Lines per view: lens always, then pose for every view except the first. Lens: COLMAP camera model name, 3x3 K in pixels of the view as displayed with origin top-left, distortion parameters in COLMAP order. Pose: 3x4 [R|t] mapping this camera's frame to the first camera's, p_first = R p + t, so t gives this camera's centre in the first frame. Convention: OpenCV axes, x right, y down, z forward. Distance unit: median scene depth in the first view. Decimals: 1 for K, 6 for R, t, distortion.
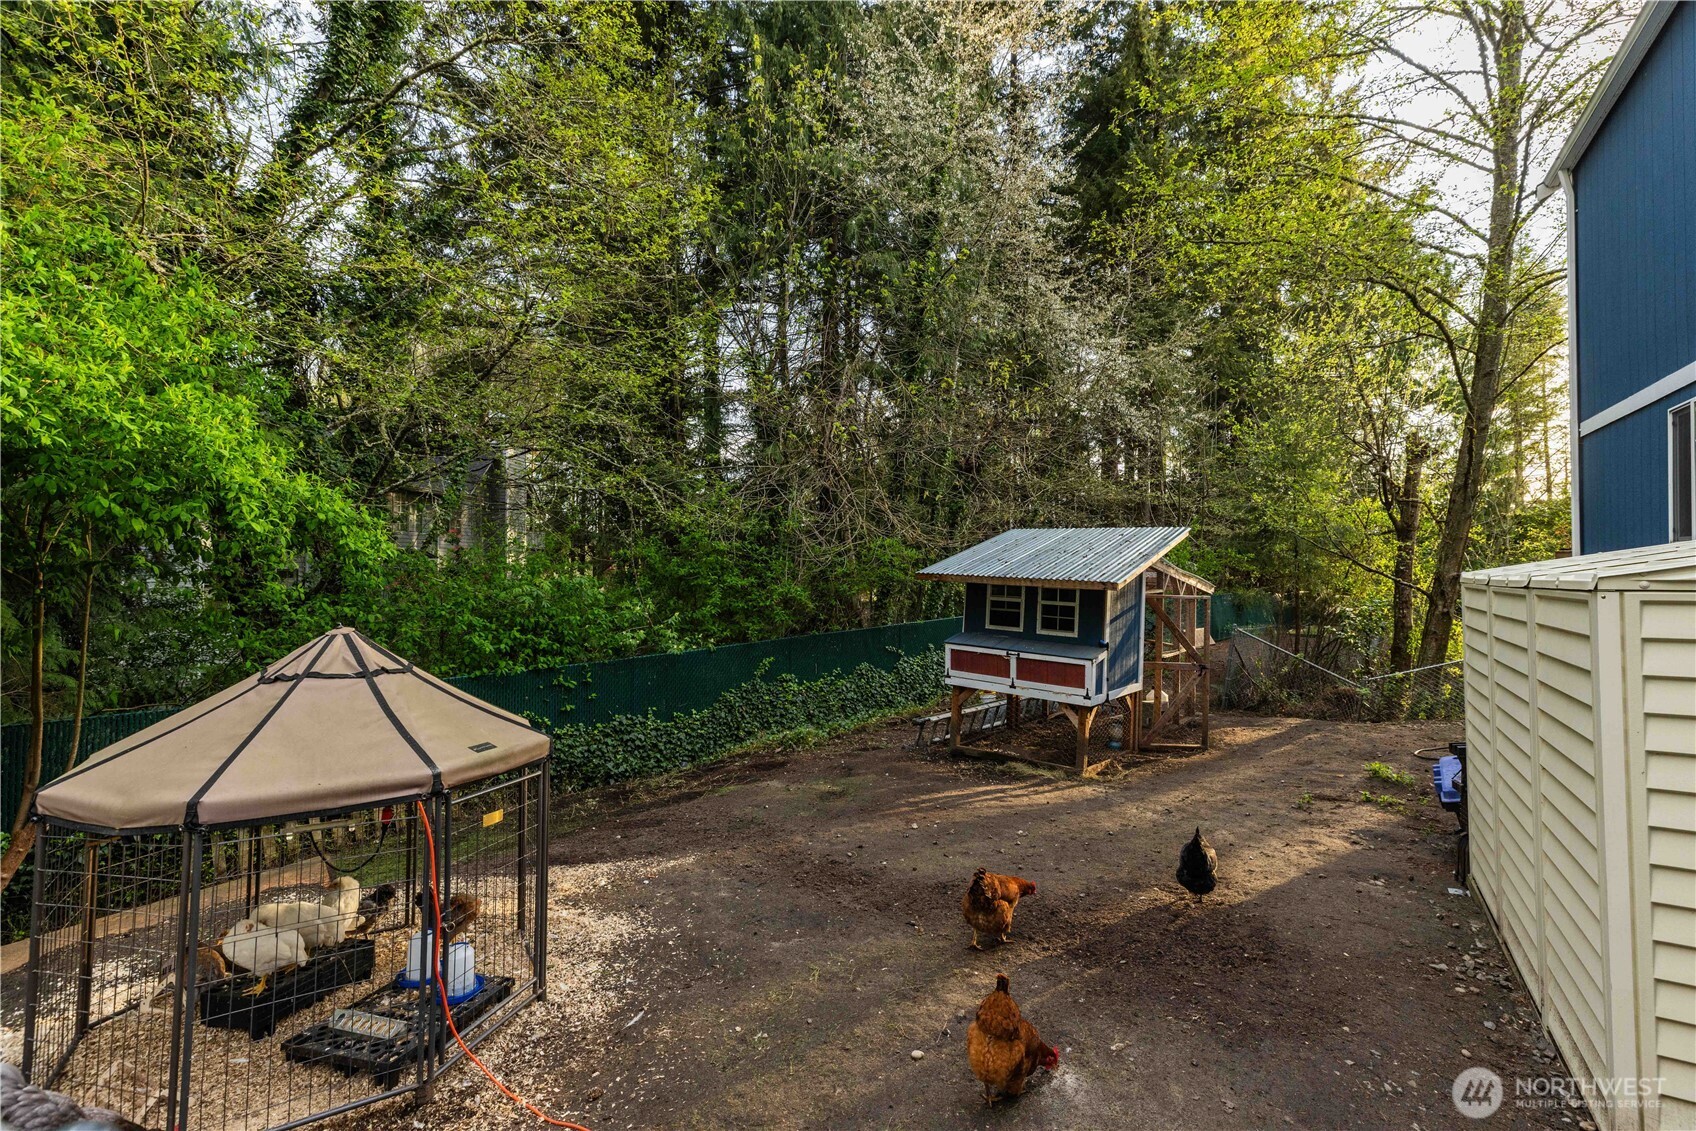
lens RADIAL K [[754.1, 0, 855.9], [0, 754.1, 555.0], [0, 0, 1]] dist [0.002937, -0.000603]
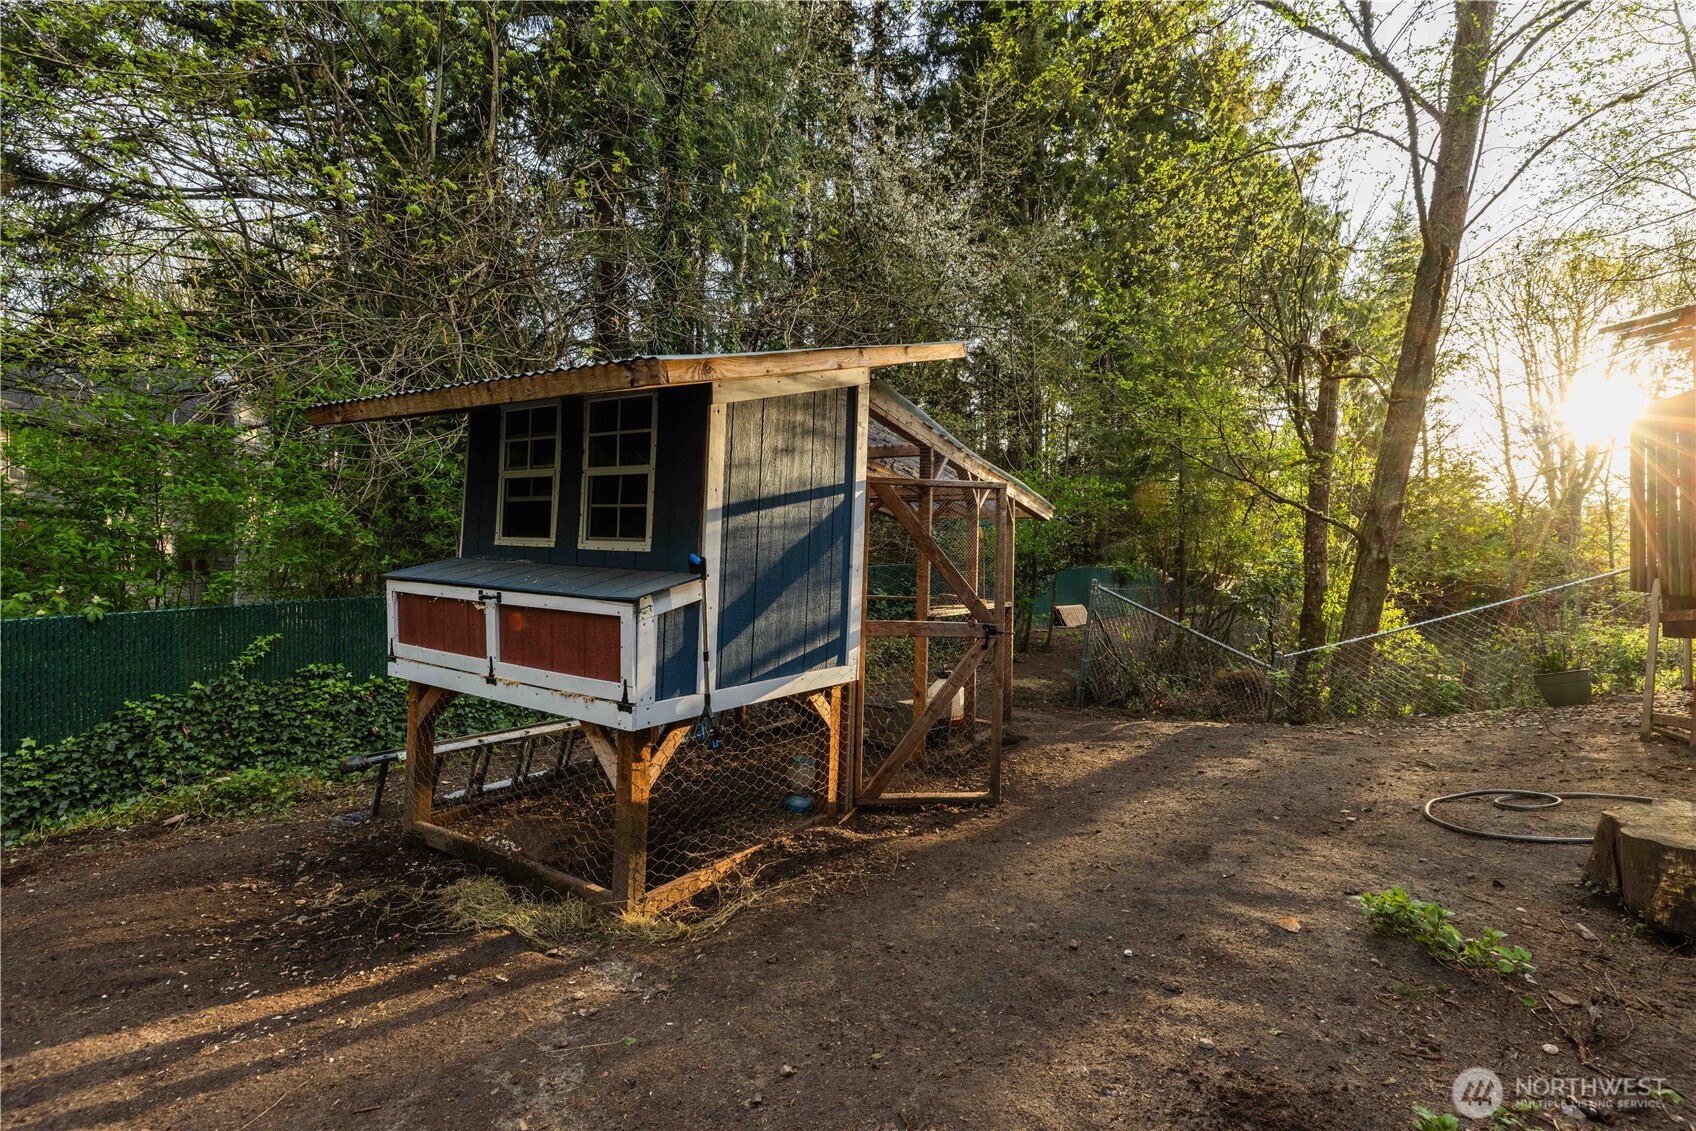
lens RADIAL K [[754.1, 0, 855.9], [0, 754.1, 555.0], [0, 0, 1]] dist [0.002937, -0.000603]
pose [[0.992909, 0.000288, 0.118877, 0.341647], [-0.001392, 0.999957, 0.009208, 0.103800], [-0.118869, -0.009308, 0.992866, 0.577543]]
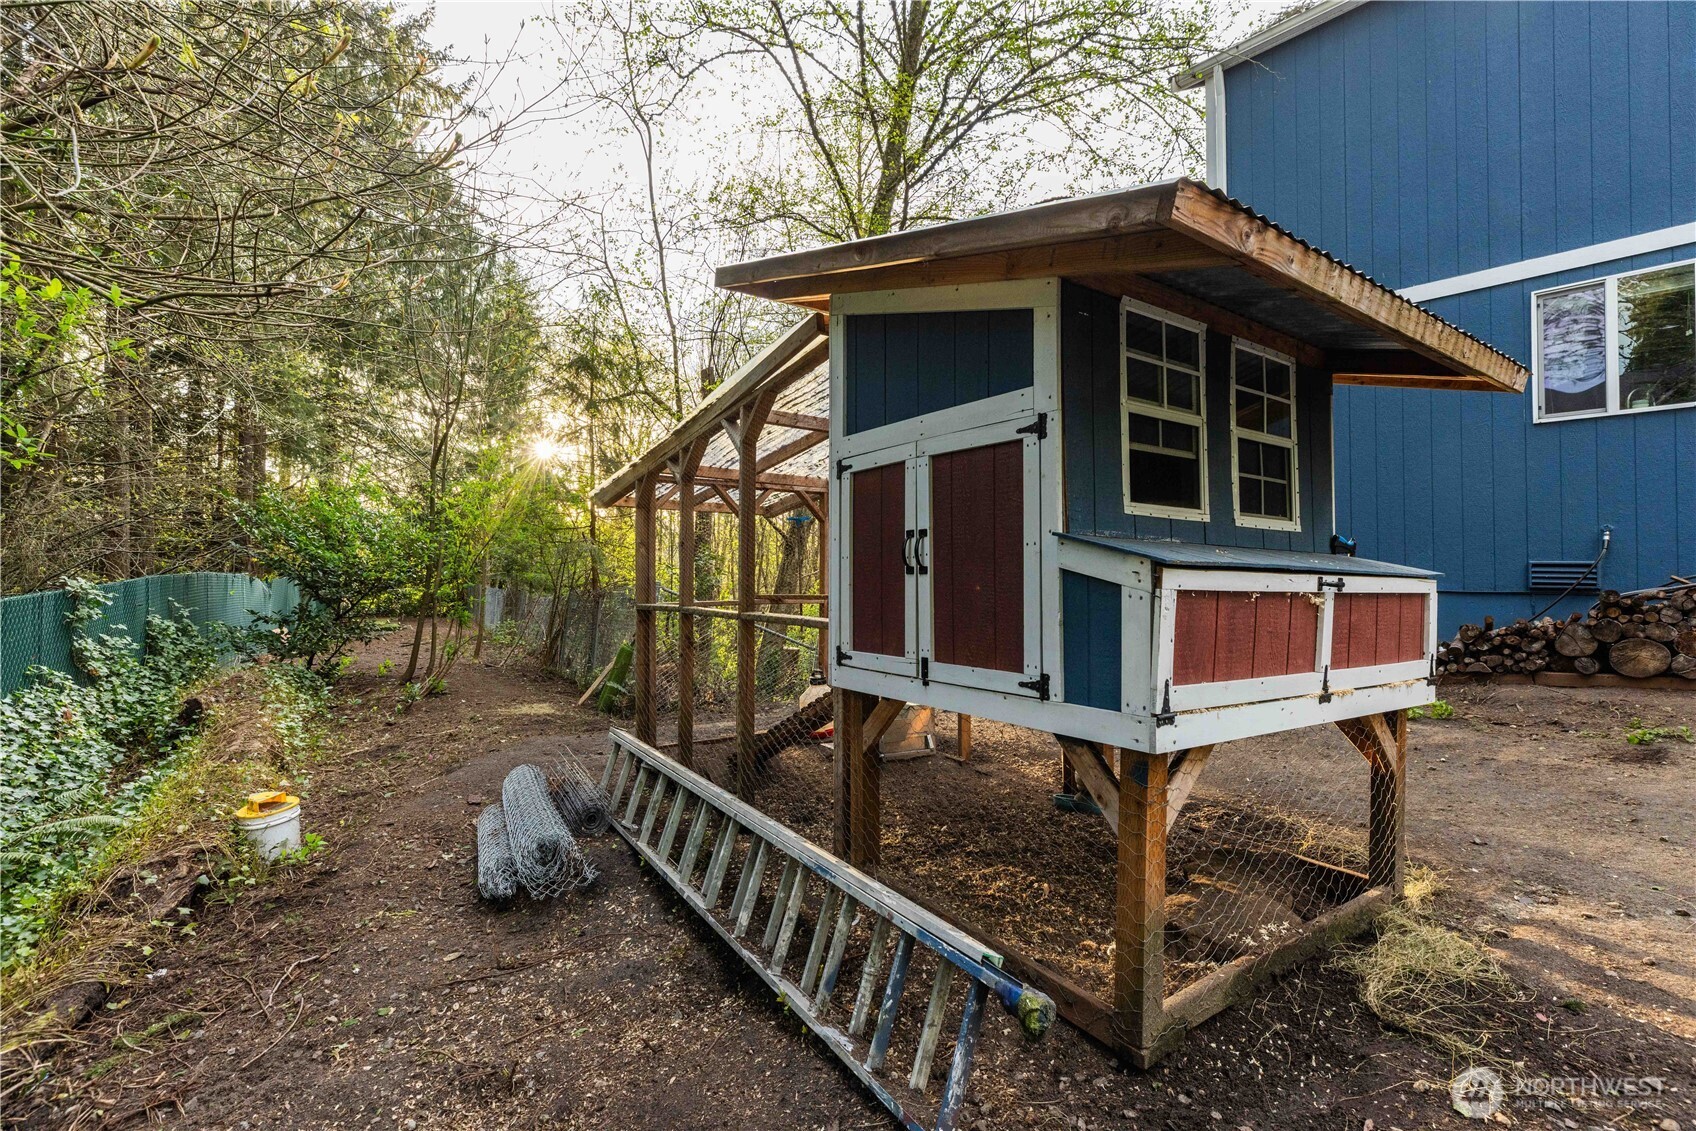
lens RADIAL K [[754.7, 0, 848.0], [0, 754.7, 565.5], [0, 0, 1]] dist [0.000083, -0.000078]
pose [[0.289901, -0.000124, 0.957057, -0.121033], [-0.001132, 0.999999, 0.000473, 0.121517], [-0.957056, -0.001221, 0.289901, 1.068532]]
